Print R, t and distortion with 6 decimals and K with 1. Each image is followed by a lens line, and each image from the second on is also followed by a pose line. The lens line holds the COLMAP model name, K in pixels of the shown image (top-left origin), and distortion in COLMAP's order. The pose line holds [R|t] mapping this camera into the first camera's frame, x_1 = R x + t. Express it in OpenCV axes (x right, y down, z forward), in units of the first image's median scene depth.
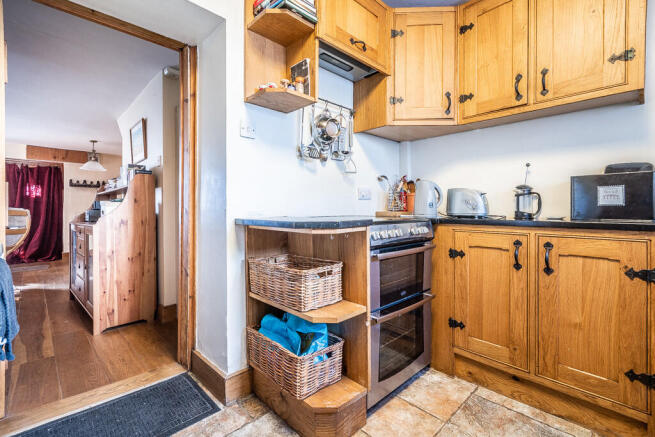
lens RADIAL K [[300.3, 0, 319.5], [0, 300.3, 206.3], [0, 0, 1]] dist [0.005772, -0.000689]
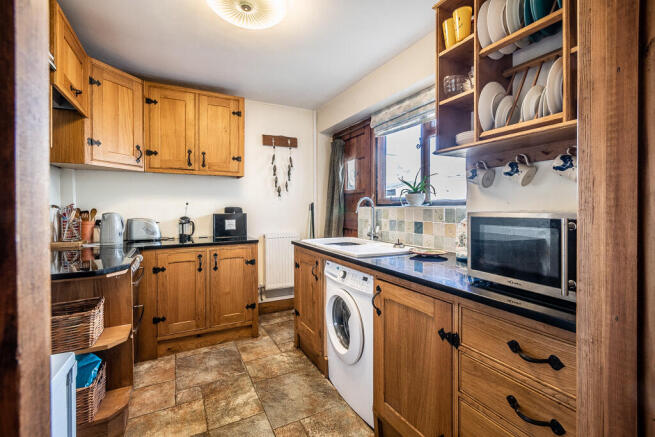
lens RADIAL K [[300.3, 0, 328.8], [0, 300.3, 212.9], [0, 0, 1]] dist [0.005772, -0.000689]
pose [[0.280192, -0.023018, 0.959668, -0.692889], [0.004716, 0.999733, 0.022602, -0.141961], [-0.959932, -0.001807, 0.280226, -0.160254]]
